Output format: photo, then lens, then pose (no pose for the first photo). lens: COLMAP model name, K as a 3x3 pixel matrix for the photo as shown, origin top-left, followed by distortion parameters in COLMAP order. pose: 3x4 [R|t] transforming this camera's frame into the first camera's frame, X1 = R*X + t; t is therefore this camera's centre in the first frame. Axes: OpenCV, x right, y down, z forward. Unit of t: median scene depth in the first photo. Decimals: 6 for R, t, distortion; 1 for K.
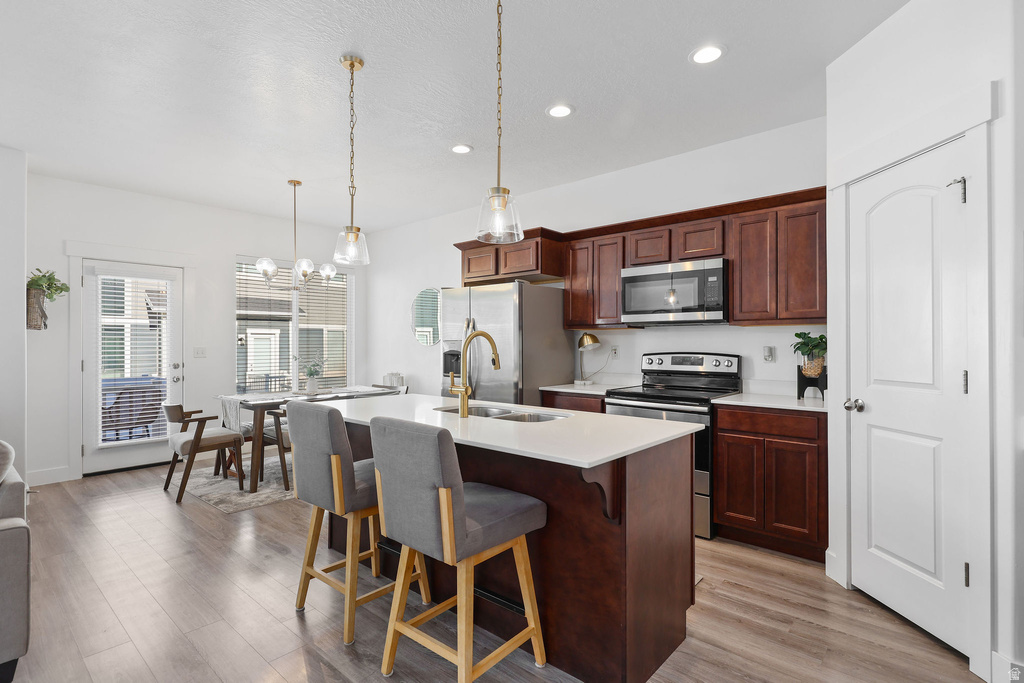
lens RADIAL K [[496.1, 0, 512.6], [0, 496.1, 344.1], [0, 0, 1]] dist [-0.006530, -0.000649]
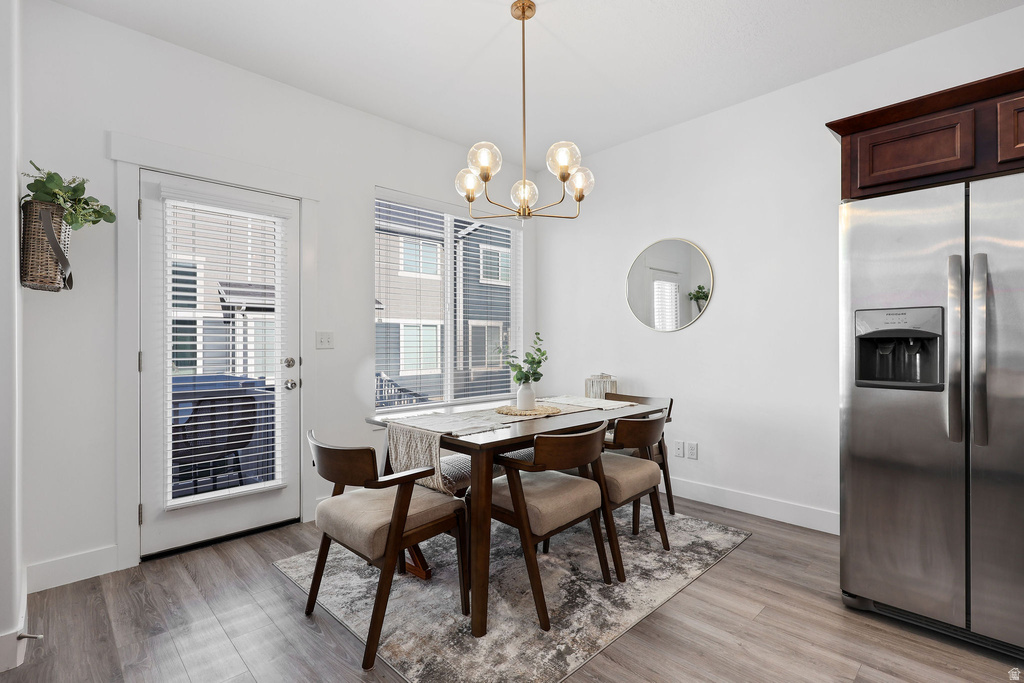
lens RADIAL K [[469.9, 0, 502.4], [0, 469.9, 345.0], [0, 0, 1]] dist [-0.008472, 0.000491]
pose [[0.996687, 0.001013, -0.081329, -0.442382], [-0.000857, 0.999998, 0.001948, 0.025258], [0.081331, -0.001872, 0.996685, 0.533928]]
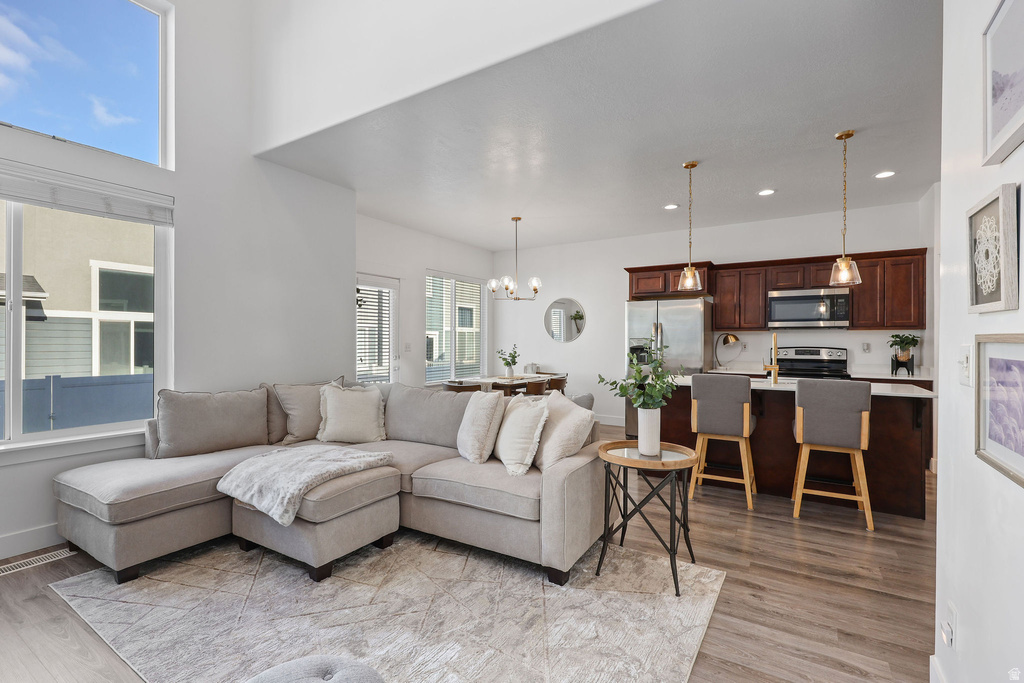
lens RADIAL K [[457.4, 0, 506.8], [0, 457.4, 341.6], [0, 0, 1]] dist [0.002131, 0.000458]
pose [[0.985101, 0.002978, 0.171949, -0.705153], [-0.002590, 0.999994, -0.002481, 0.005749], [-0.171955, 0.001999, 0.985103, -0.204866]]
